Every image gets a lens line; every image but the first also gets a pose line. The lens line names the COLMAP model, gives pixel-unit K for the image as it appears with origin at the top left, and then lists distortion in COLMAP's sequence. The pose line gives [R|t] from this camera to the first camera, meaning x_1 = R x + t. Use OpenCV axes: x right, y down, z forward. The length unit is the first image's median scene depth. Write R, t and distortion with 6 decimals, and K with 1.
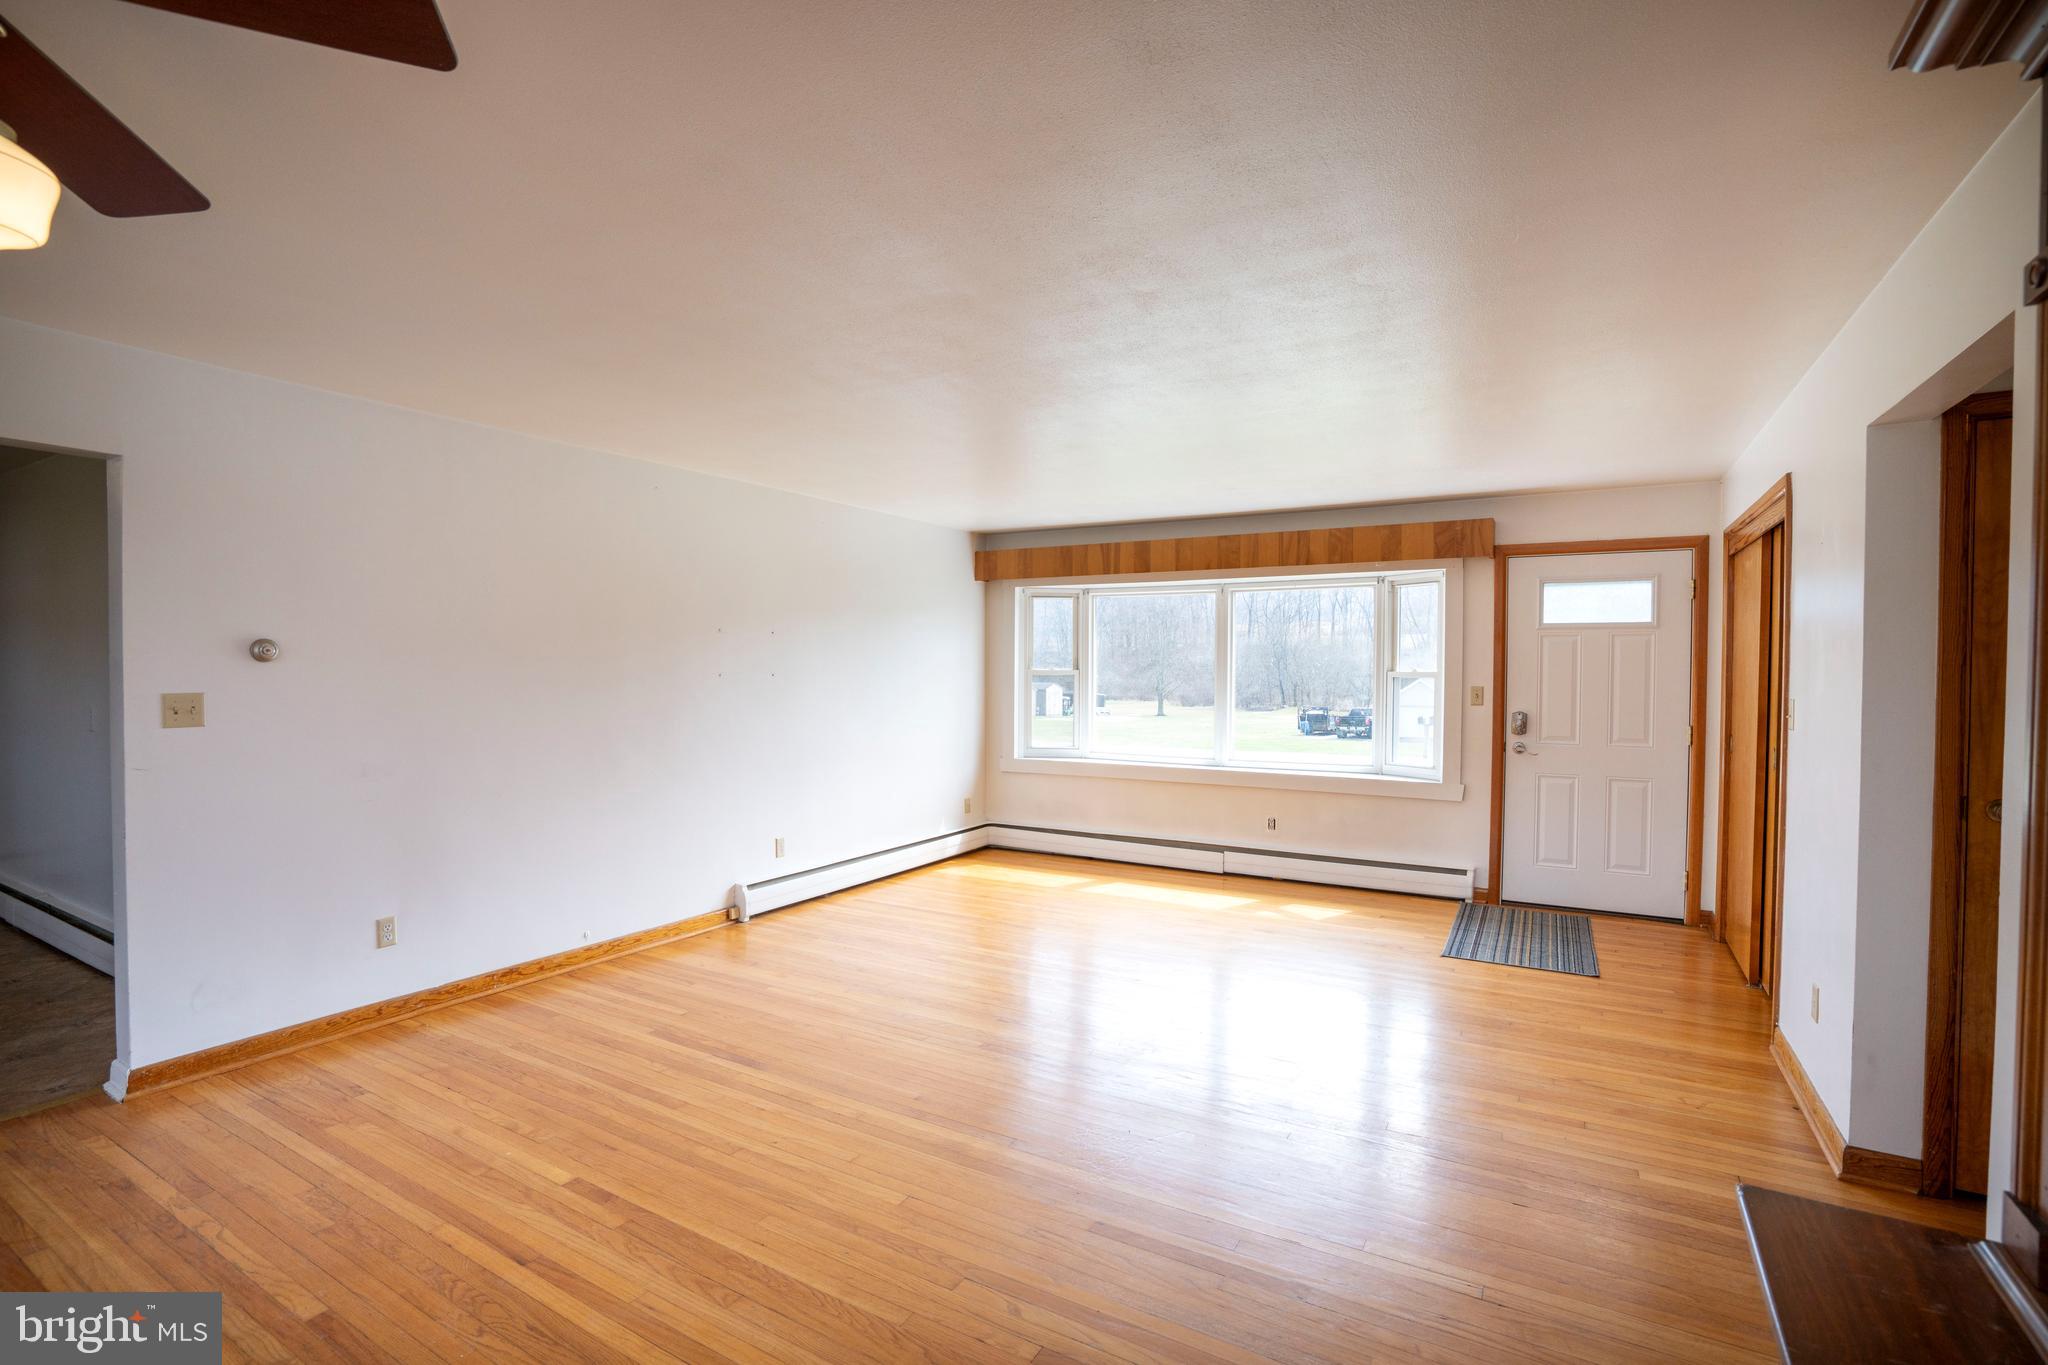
lens RADIAL K [[941.2, 0, 1020.2], [0, 941.2, 687.1], [0, 0, 1]] dist [-0.055678, 0.021132]
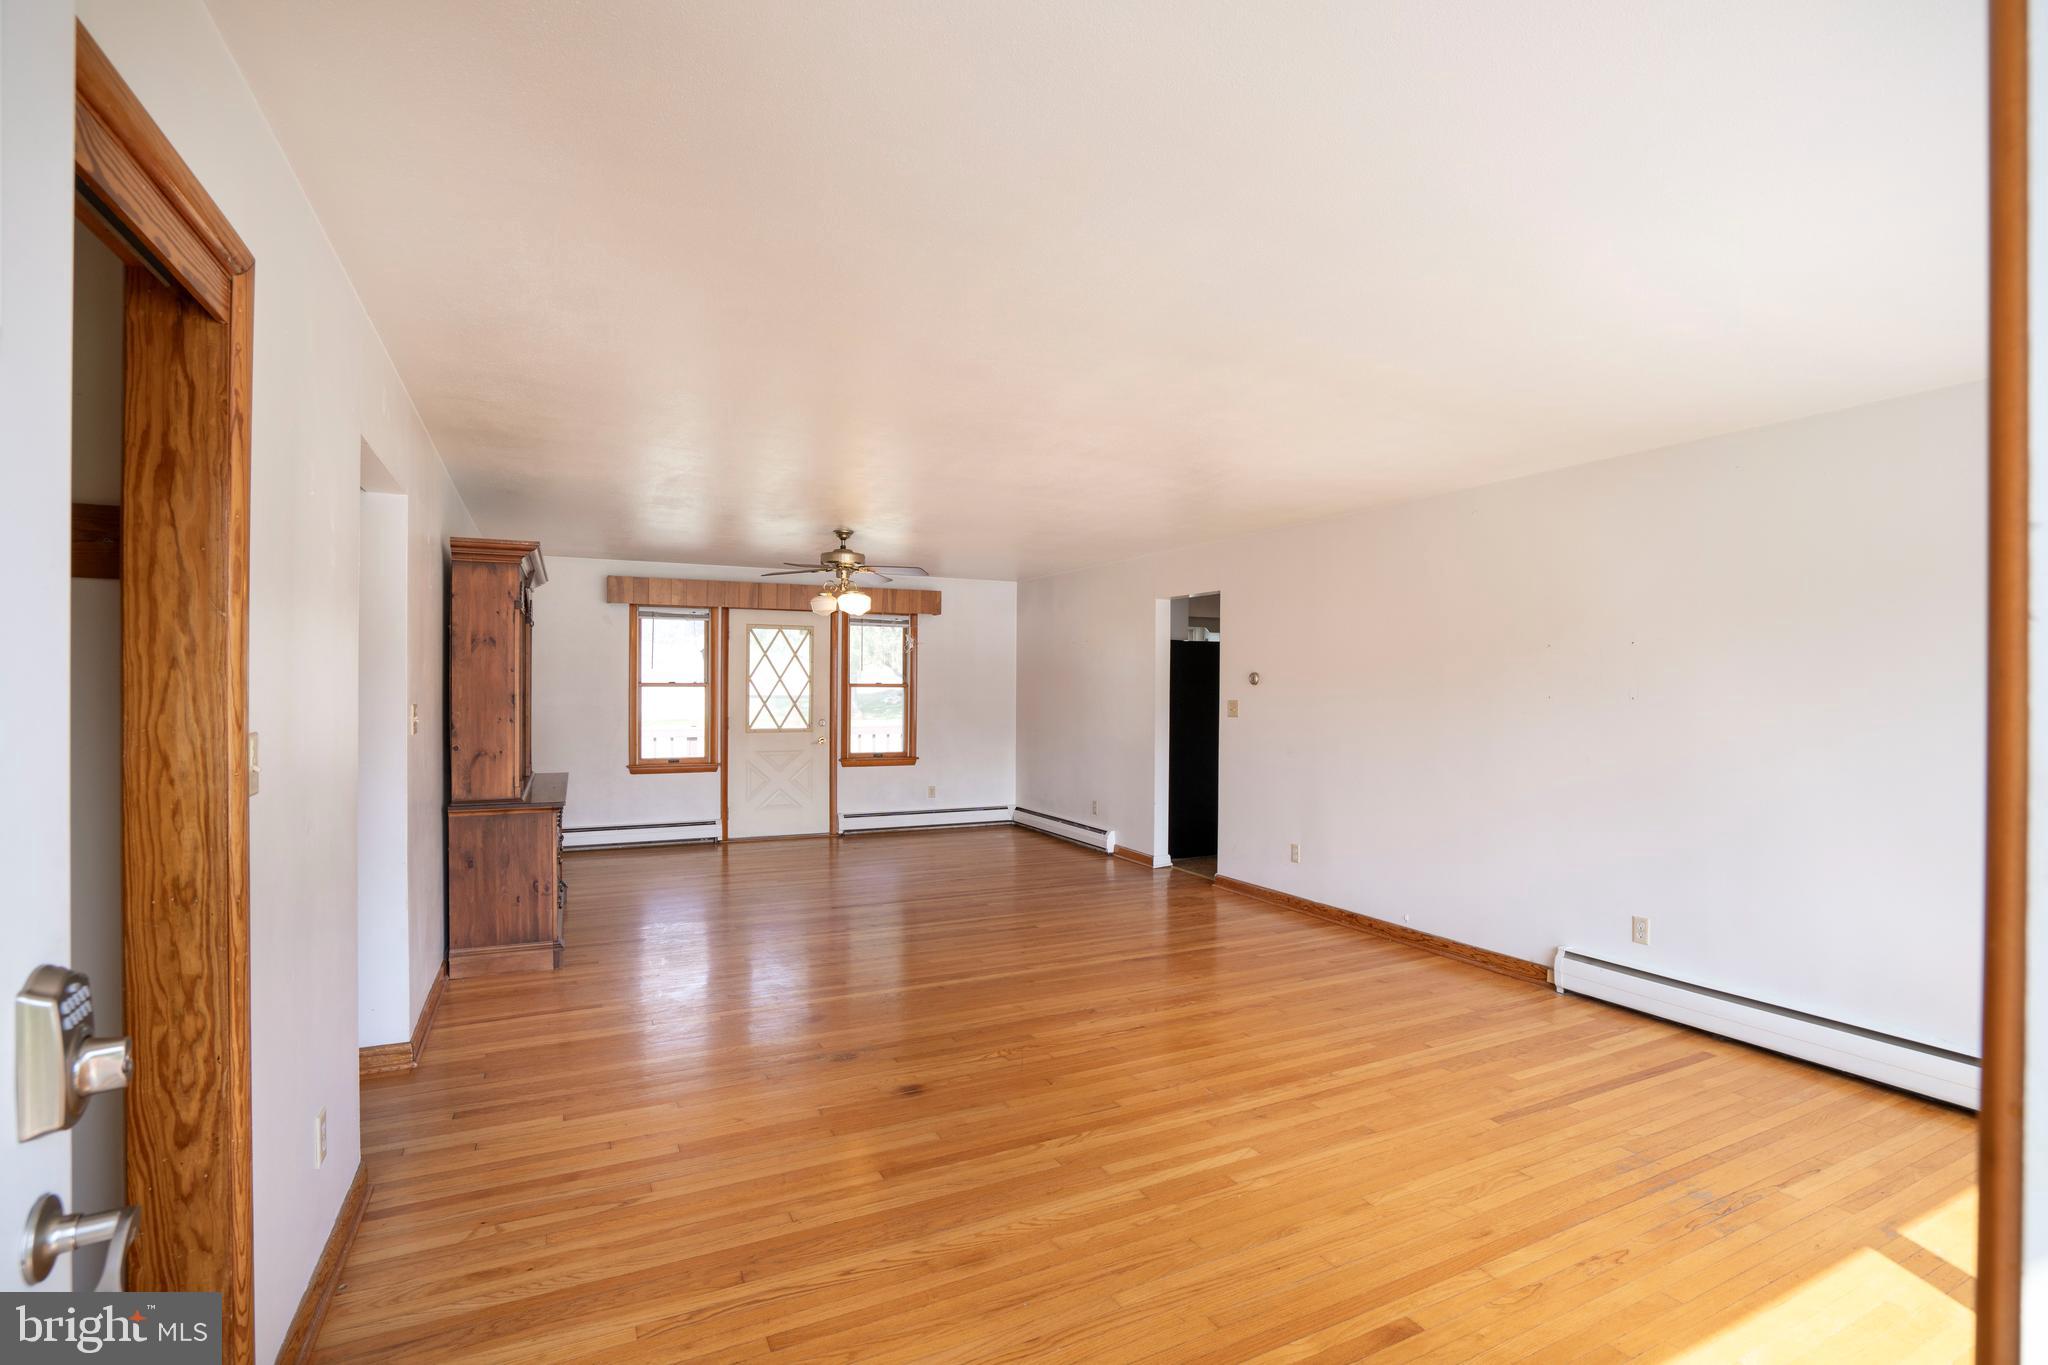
lens RADIAL K [[941.2, 0, 1020.2], [0, 941.2, 687.1], [0, 0, 1]] dist [-0.055678, 0.021132]
pose [[-0.545663, -0.008664, -0.837960, 1.062962], [-0.025492, 0.999655, 0.006264, -0.023431], [0.837617, 0.024779, -0.545695, 1.676172]]
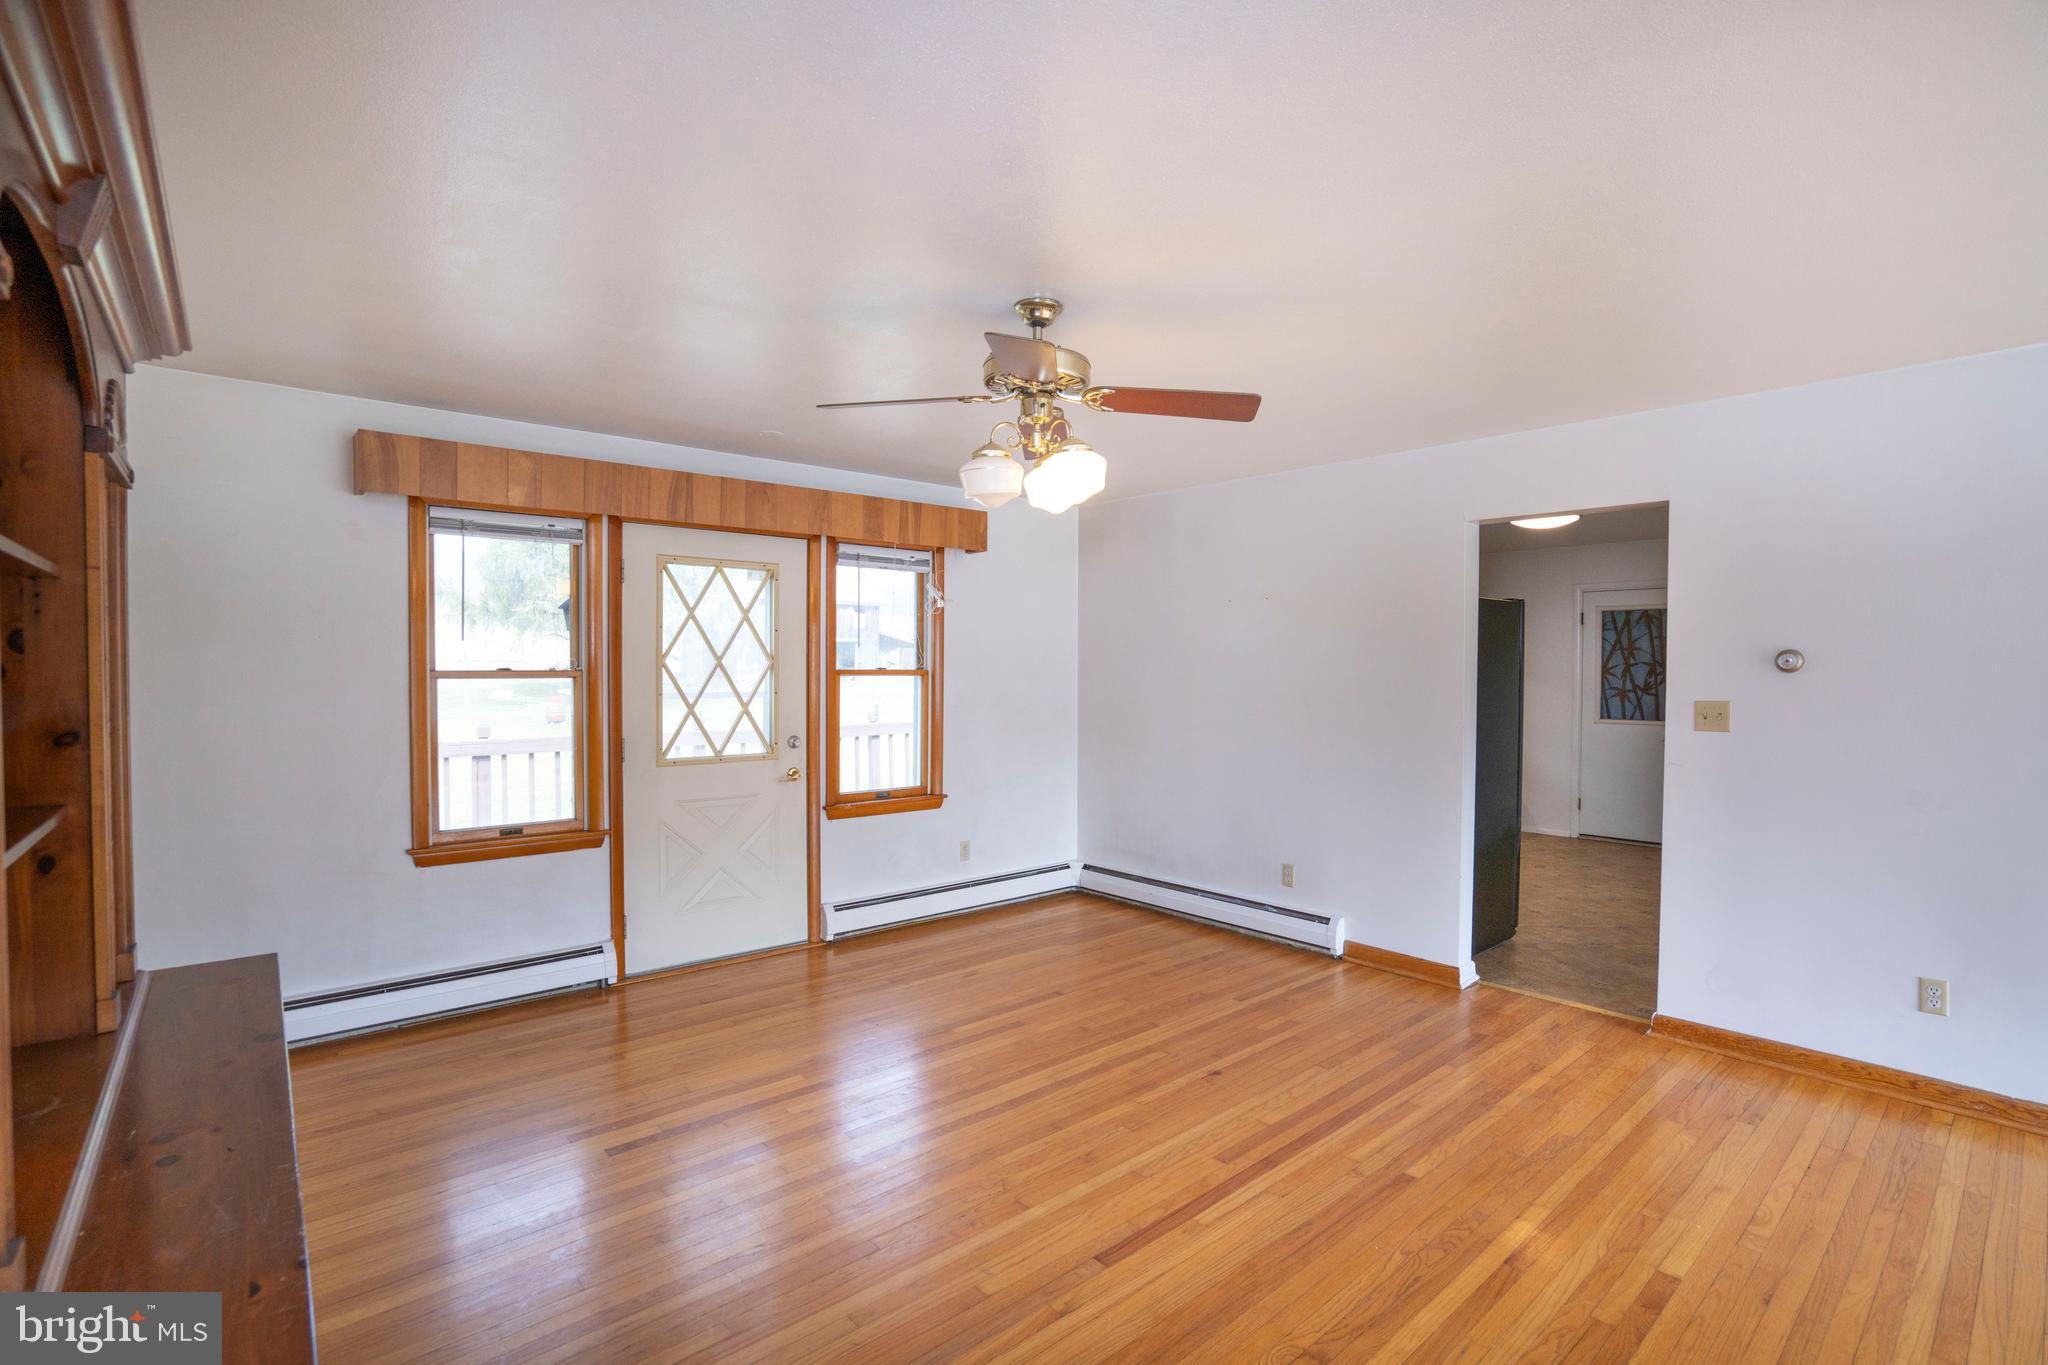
lens RADIAL K [[941.2, 0, 1020.2], [0, 941.2, 687.1], [0, 0, 1]] dist [-0.055678, 0.021132]
pose [[-0.315551, 0.011871, -0.948834, 0.393905], [-0.022647, 0.999543, 0.020037, -0.012855], [0.948638, 0.027811, -0.315138, 0.527444]]
